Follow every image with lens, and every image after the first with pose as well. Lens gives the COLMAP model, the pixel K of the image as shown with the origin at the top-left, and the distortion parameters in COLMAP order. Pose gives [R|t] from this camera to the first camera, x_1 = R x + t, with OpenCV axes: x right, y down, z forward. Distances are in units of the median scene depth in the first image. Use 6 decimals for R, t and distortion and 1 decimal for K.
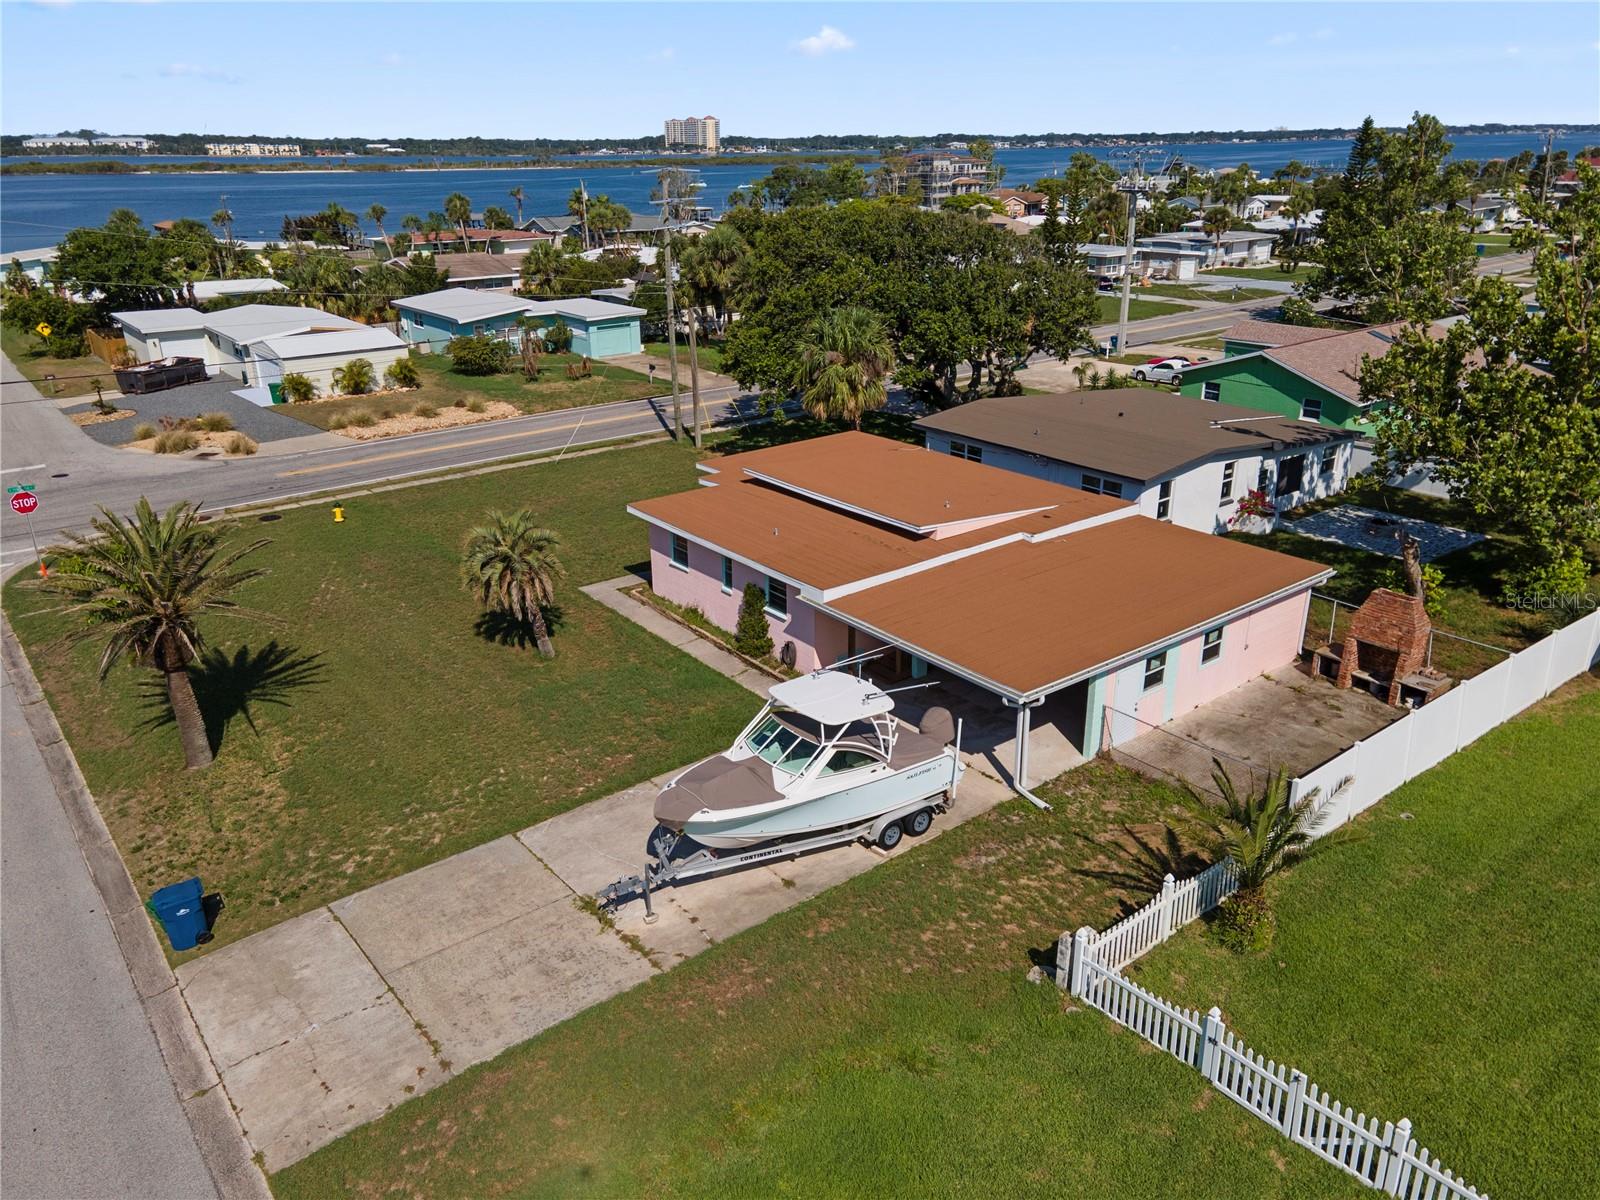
lens RADIAL K [[1124.3, 0, 802.5], [0, 1124.3, 660.7], [0, 0, 1]] dist [0.043632, 0.002501]
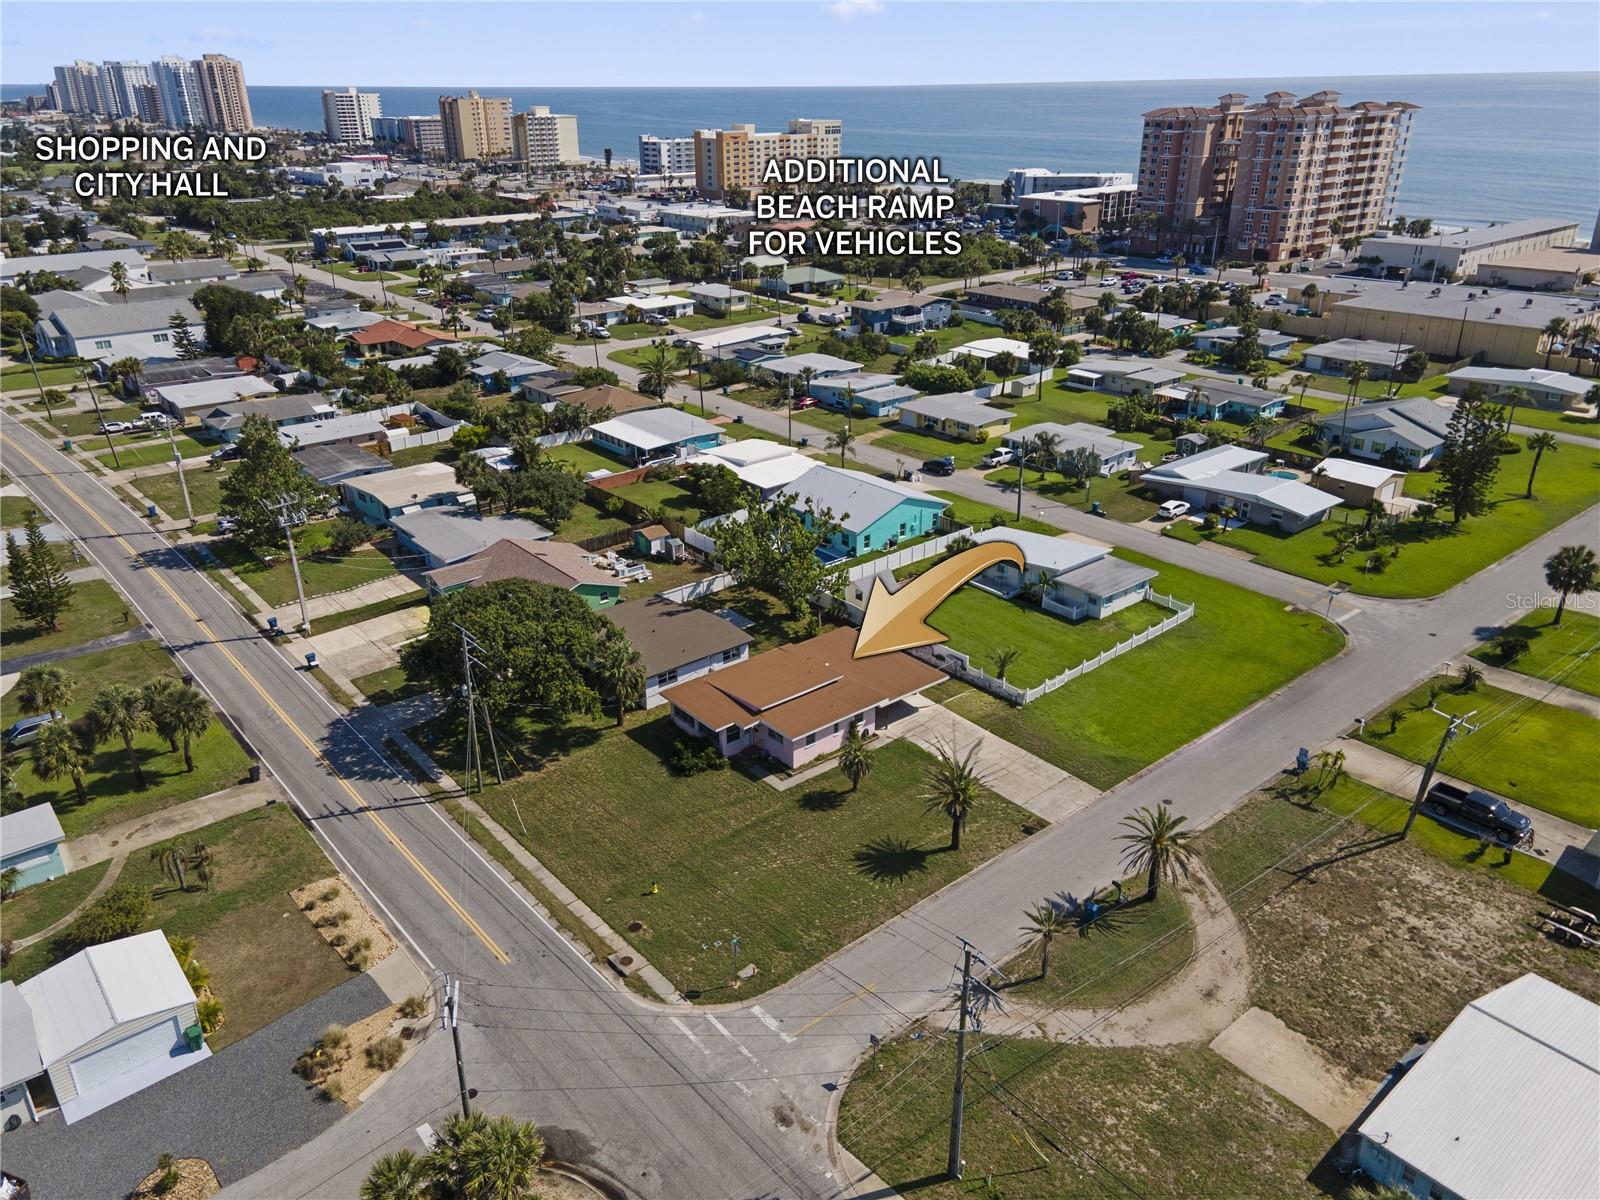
lens RADIAL K [[1170.2, 0, 794.1], [0, 1170.2, 579.9], [0, 0, 1]] dist [0.018984, 0.034688]
pose [[-0.020181, -0.378015, 0.925579, -2.499571], [0.422078, 0.836005, 0.350635, -1.388509], [-0.906335, 0.397743, 0.142681, 0.589783]]
